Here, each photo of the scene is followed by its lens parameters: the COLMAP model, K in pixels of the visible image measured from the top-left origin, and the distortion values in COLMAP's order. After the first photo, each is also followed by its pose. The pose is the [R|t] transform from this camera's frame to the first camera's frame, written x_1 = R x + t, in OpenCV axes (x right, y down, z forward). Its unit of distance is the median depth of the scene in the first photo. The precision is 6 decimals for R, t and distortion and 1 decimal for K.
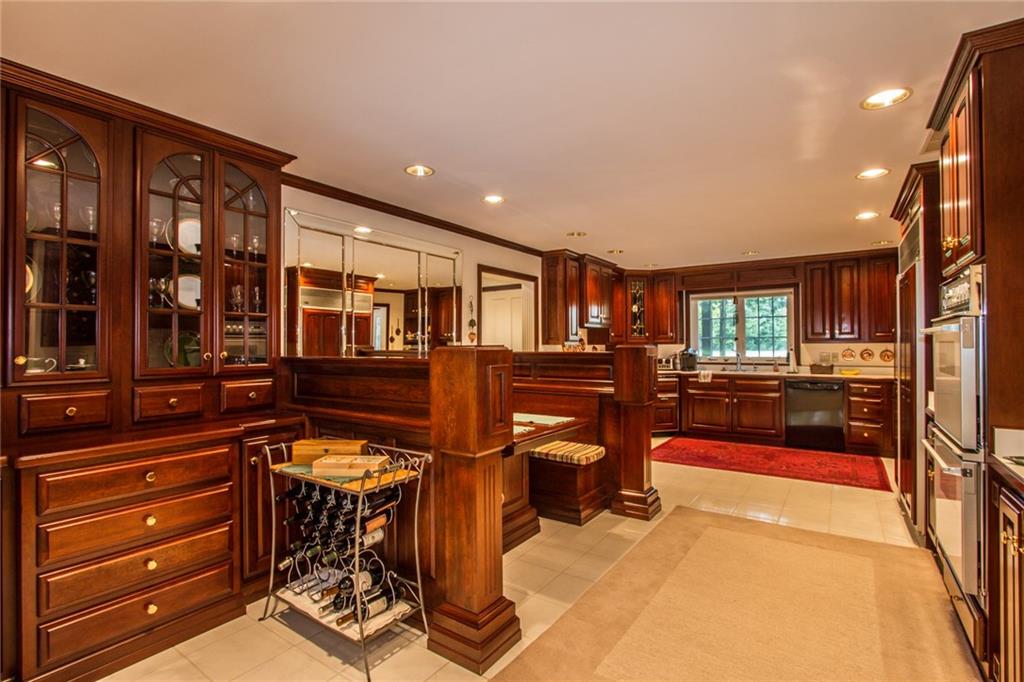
lens RADIAL K [[473.4, 0, 510.8], [0, 473.4, 340.3], [0, 0, 1]] dist [-0.002438, -0.000178]
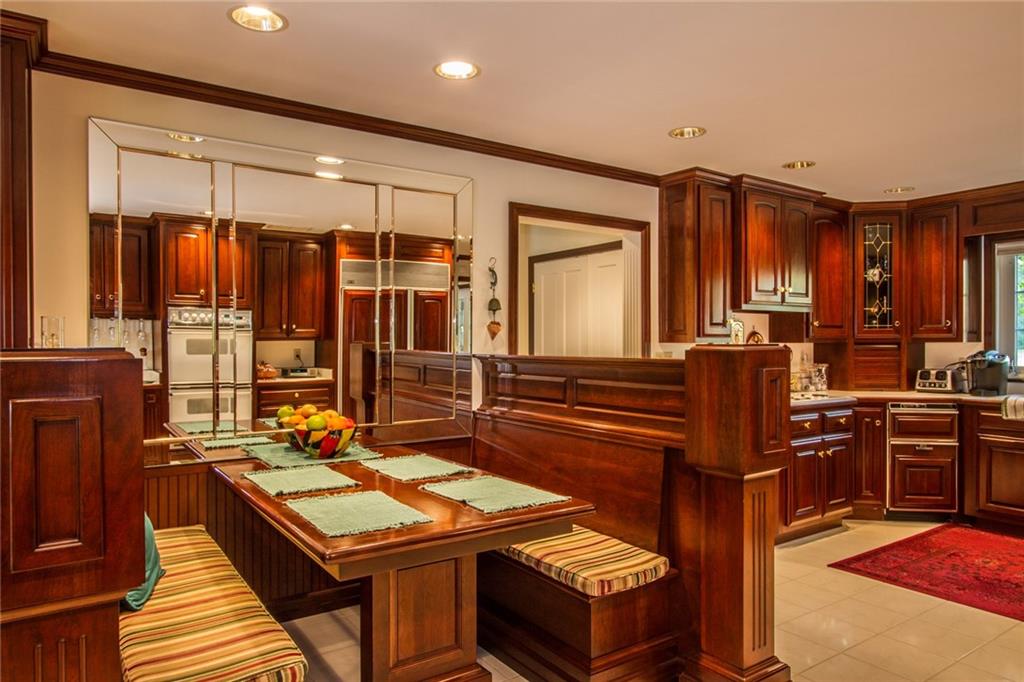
lens RADIAL K [[662.2, 0, 513.7], [0, 662.2, 343.8], [0, 0, 1]] dist [0.001733, 0.003258]
pose [[0.939757, 0.003831, -0.341821, 0.173595], [0.000562, 0.999919, 0.012752, 0.000560], [0.341842, -0.012176, 0.939679, 0.199167]]
